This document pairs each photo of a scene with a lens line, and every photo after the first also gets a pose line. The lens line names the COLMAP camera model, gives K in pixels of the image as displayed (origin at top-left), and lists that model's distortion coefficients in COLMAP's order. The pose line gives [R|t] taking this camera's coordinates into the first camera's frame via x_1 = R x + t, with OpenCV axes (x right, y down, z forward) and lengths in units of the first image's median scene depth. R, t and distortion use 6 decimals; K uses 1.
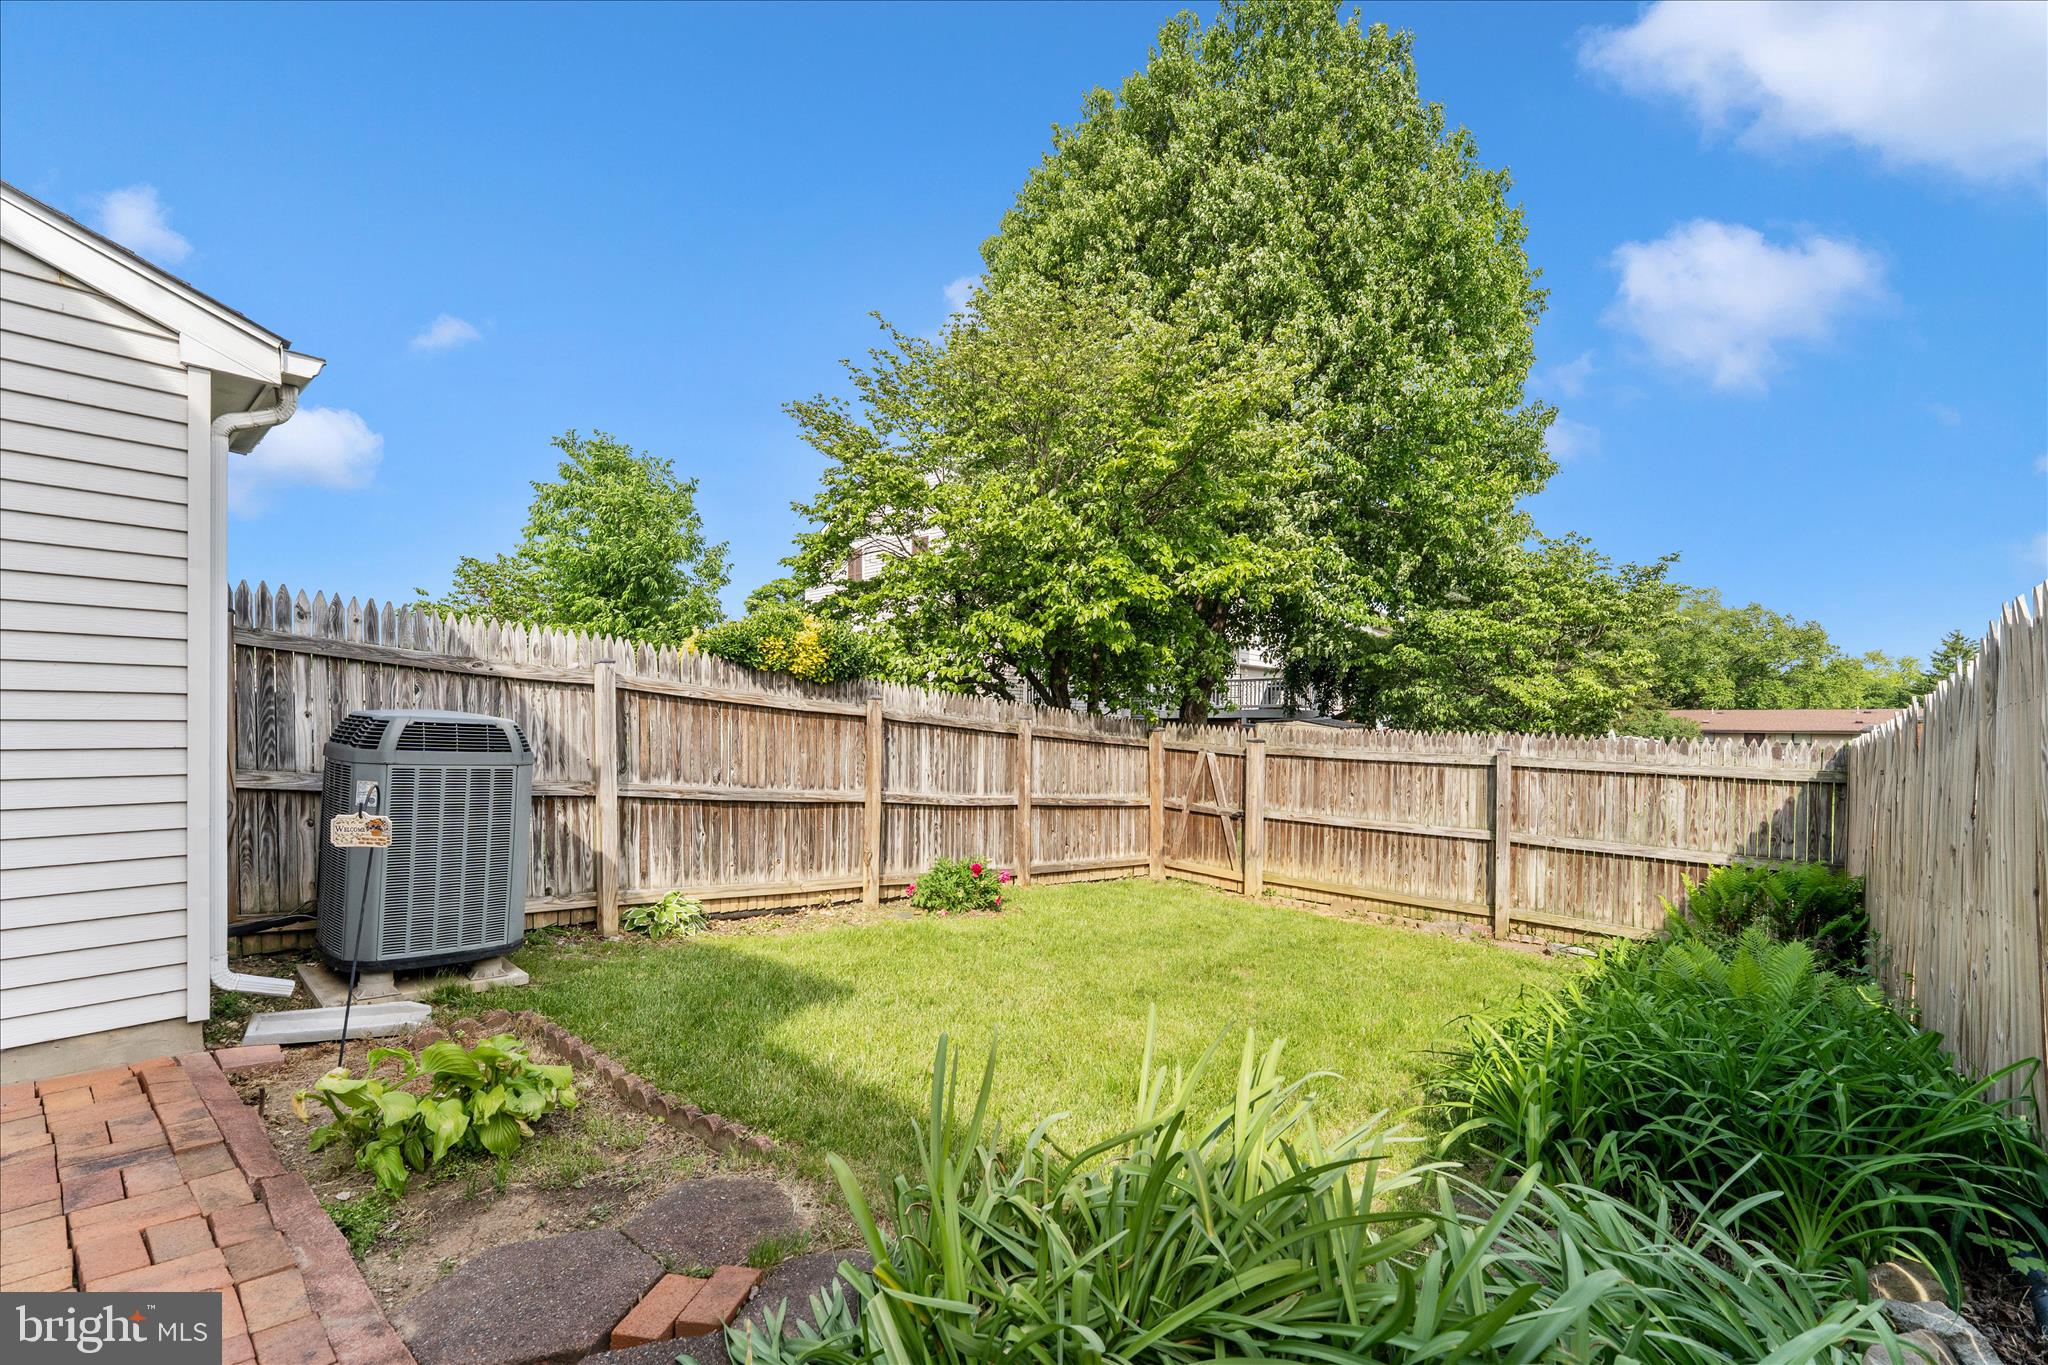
lens RADIAL K [[850.5, 0, 1049.5], [0, 850.5, 738.6], [0, 0, 1]] dist [0.004136, 0.000088]
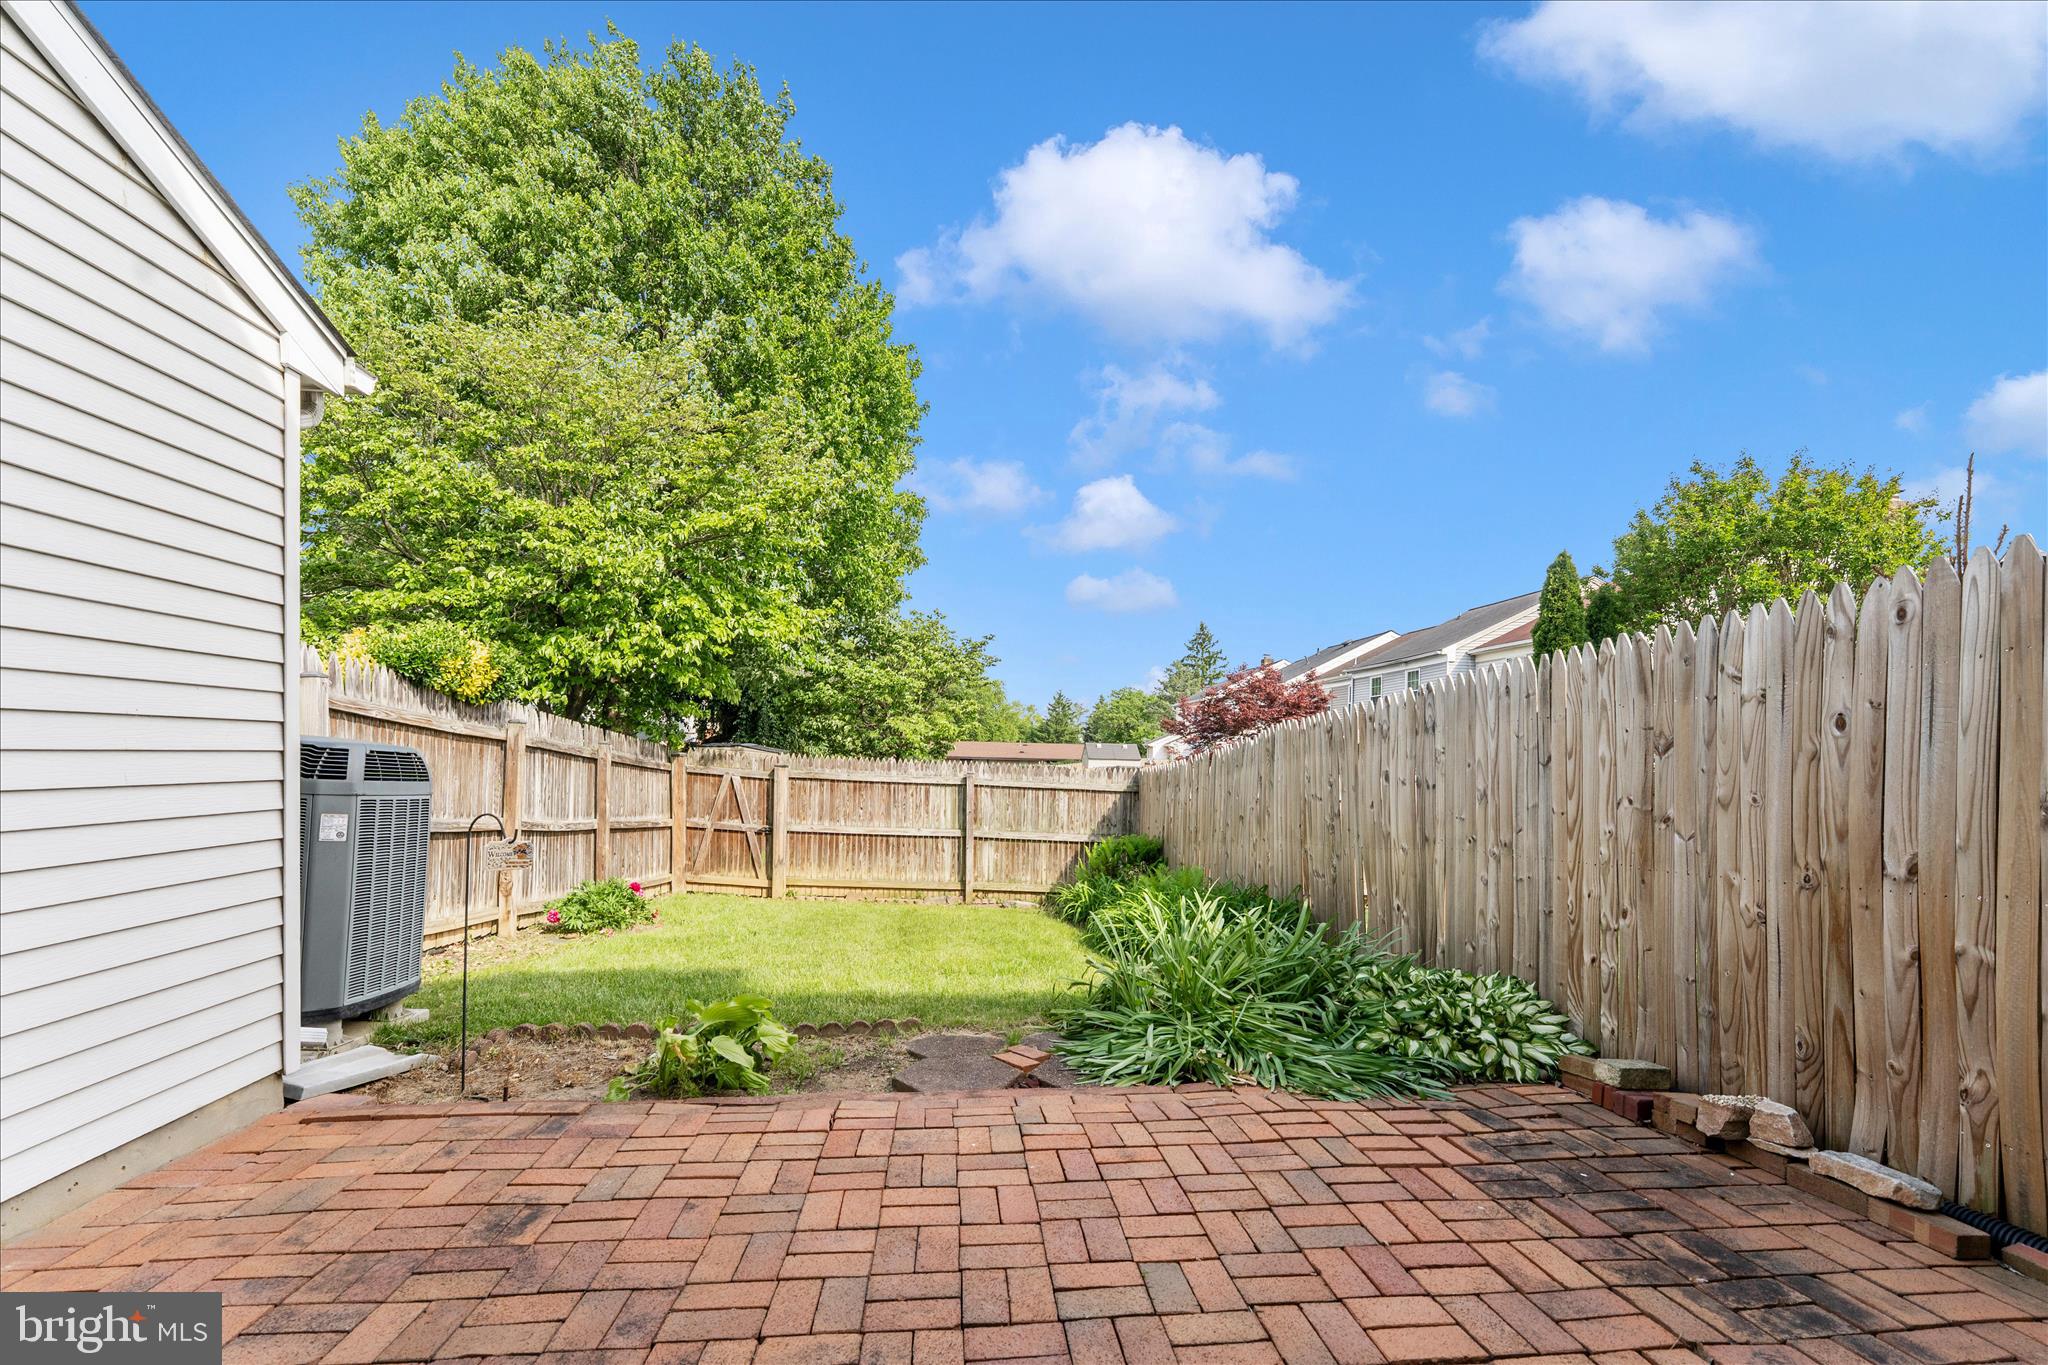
lens RADIAL K [[850.5, 0, 1037.3], [0, 850.5, 778.6], [0, 0, 1]] dist [0.004136, 0.000088]
pose [[0.694916, -0.006726, 0.719059, -0.429183], [-0.009253, 0.999790, 0.018294, -0.005805], [-0.719031, -0.019366, 0.694708, -0.088470]]
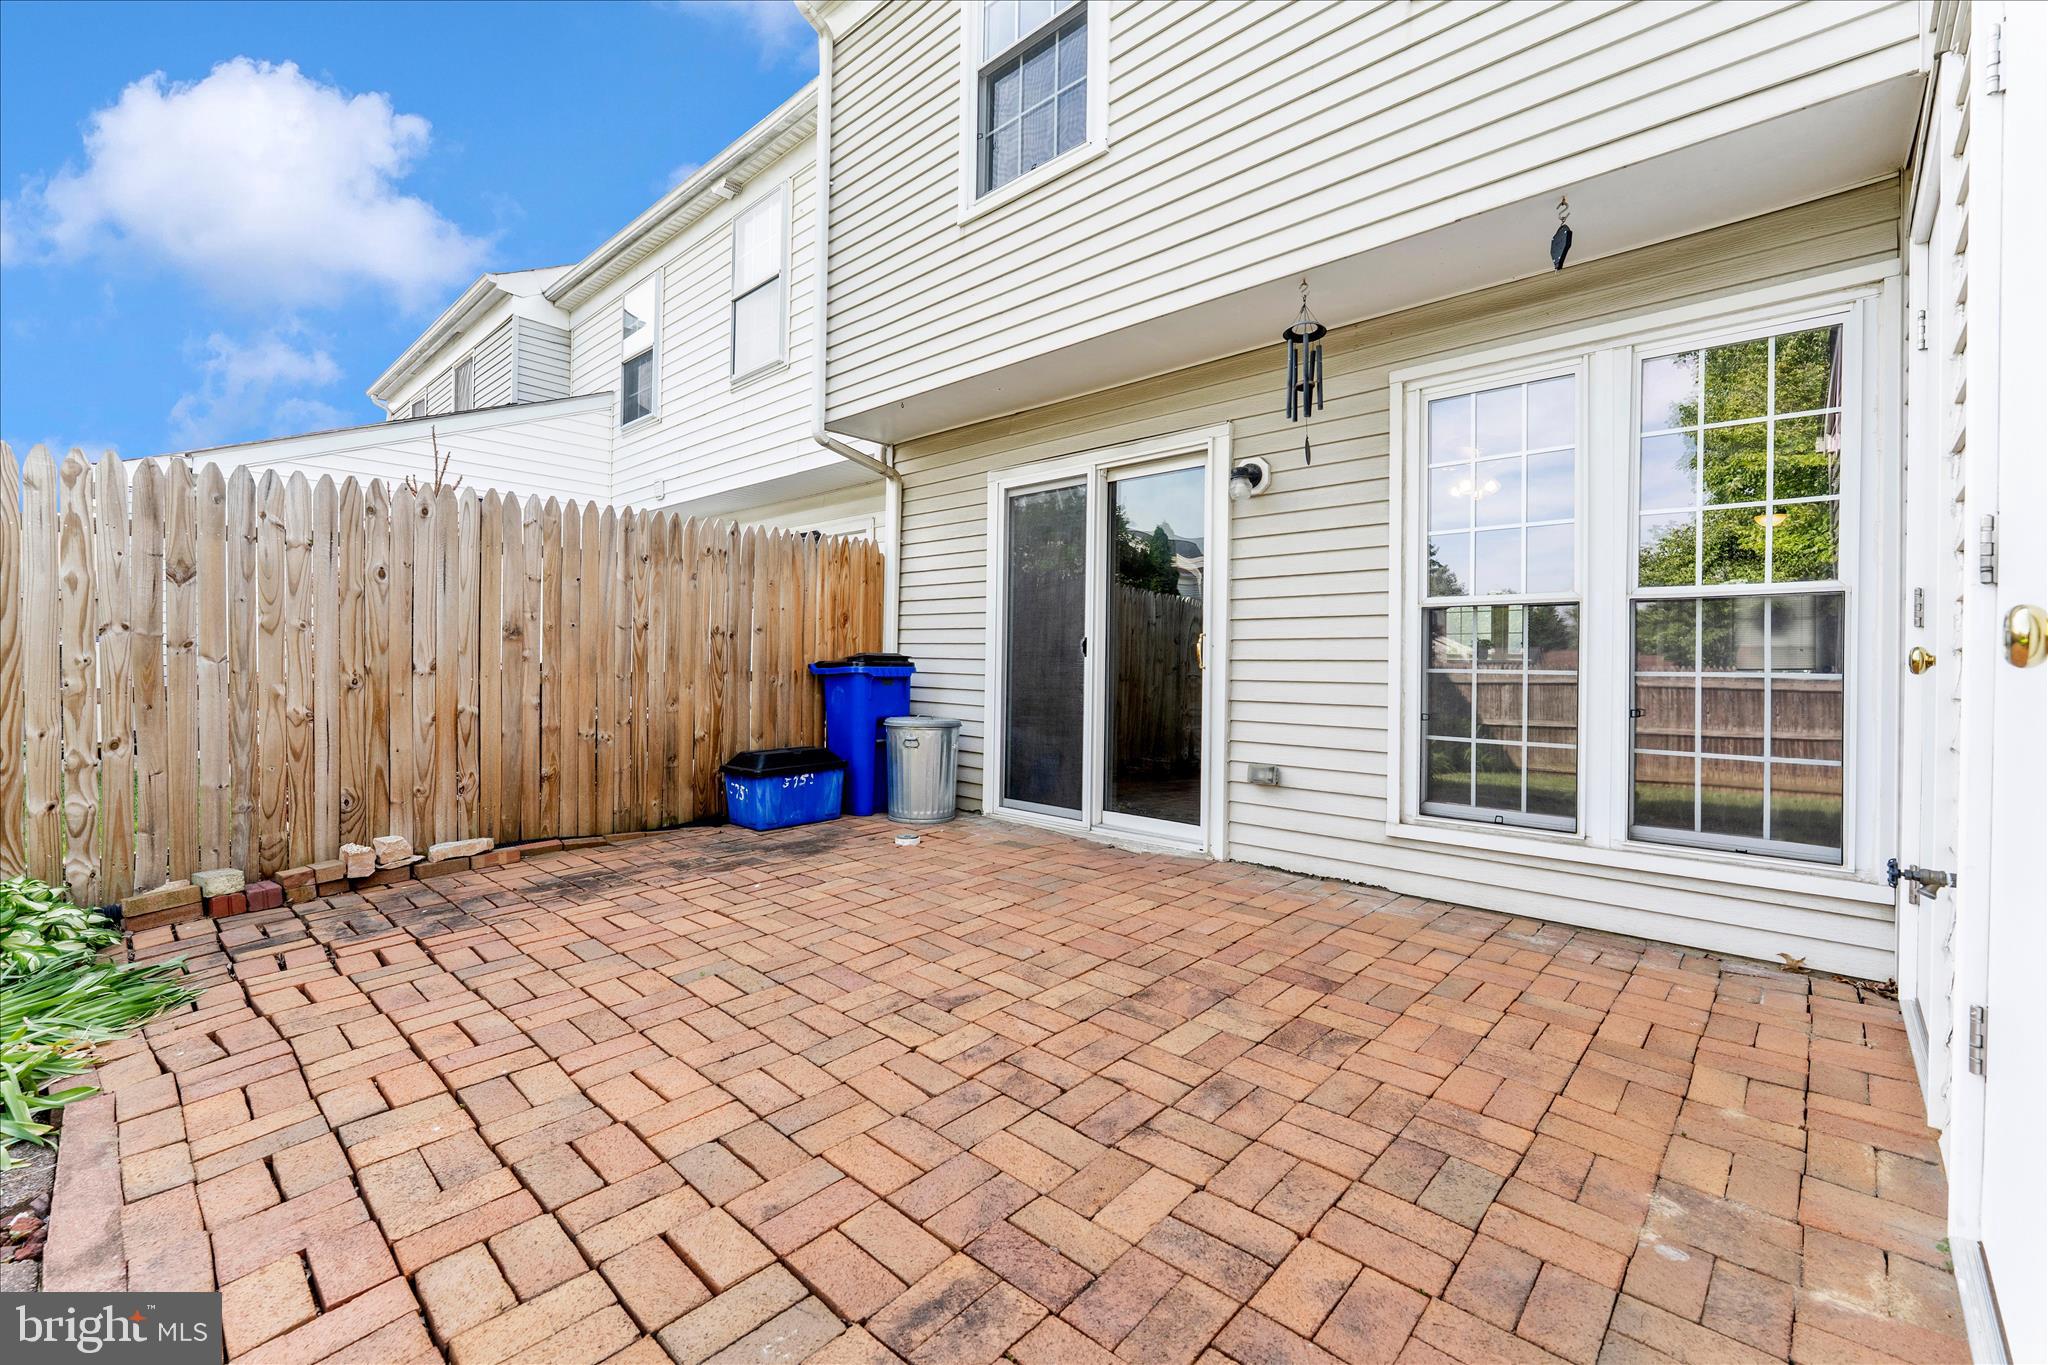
lens RADIAL K [[850.5, 0, 1044.0], [0, 850.5, 687.9], [0, 0, 1]] dist [0.004136, 0.000088]
pose [[-0.998732, -0.025787, 0.043247, -0.377425], [-0.024292, 0.999101, 0.034743, 0.015663], [-0.044104, 0.033648, -0.998460, 0.405557]]
